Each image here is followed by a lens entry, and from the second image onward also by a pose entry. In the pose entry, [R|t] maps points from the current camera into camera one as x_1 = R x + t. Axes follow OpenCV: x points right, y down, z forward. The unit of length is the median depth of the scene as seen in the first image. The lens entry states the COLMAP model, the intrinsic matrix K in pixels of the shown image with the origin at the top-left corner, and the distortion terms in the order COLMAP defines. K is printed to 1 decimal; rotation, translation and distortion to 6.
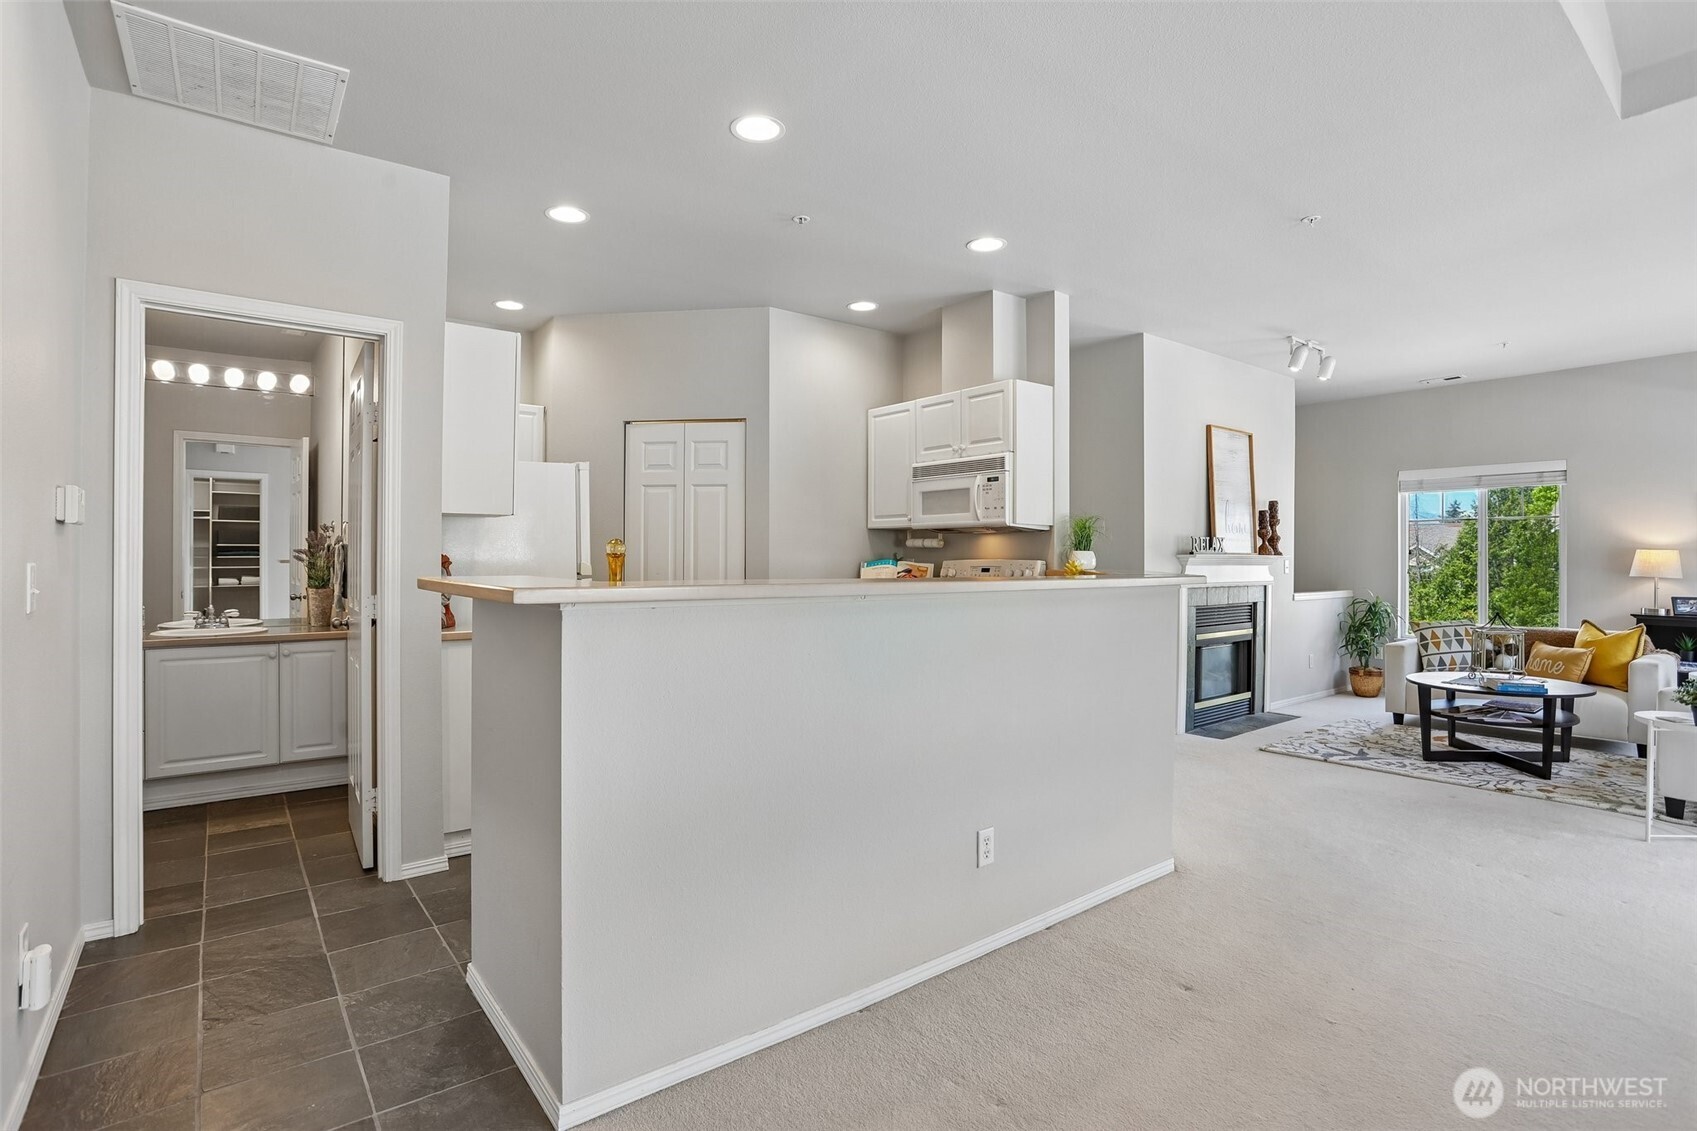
lens RADIAL K [[831.2, 0, 862.6], [0, 831.2, 559.0], [0, 0, 1]] dist [-0.034985, 0.009839]
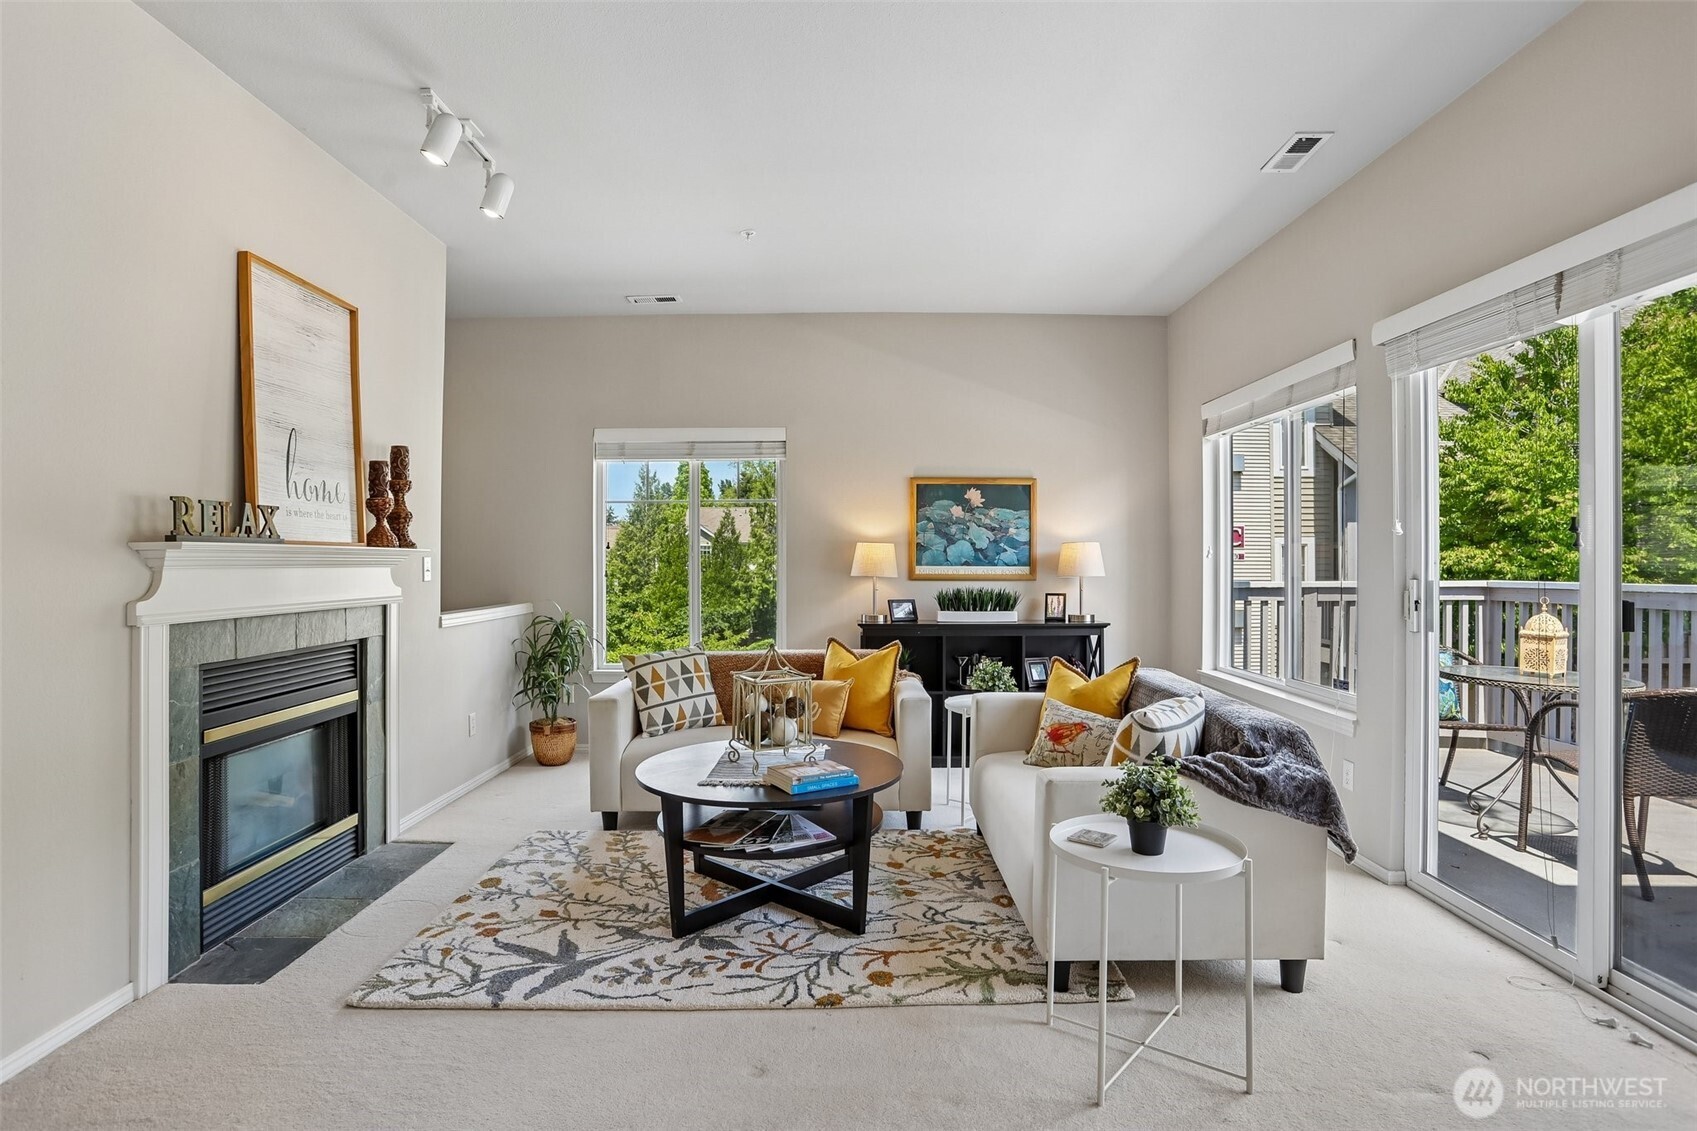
lens RADIAL K [[869.8, 0, 846.6], [0, 869.8, 557.2], [0, 0, 1]] dist [-0.062669, 0.019218]
pose [[0.624619, -0.002203, 0.780926, 0.279952], [0.005237, 0.999985, -0.001368, 0.004236], [-0.780912, 0.004945, 0.624622, 0.486620]]
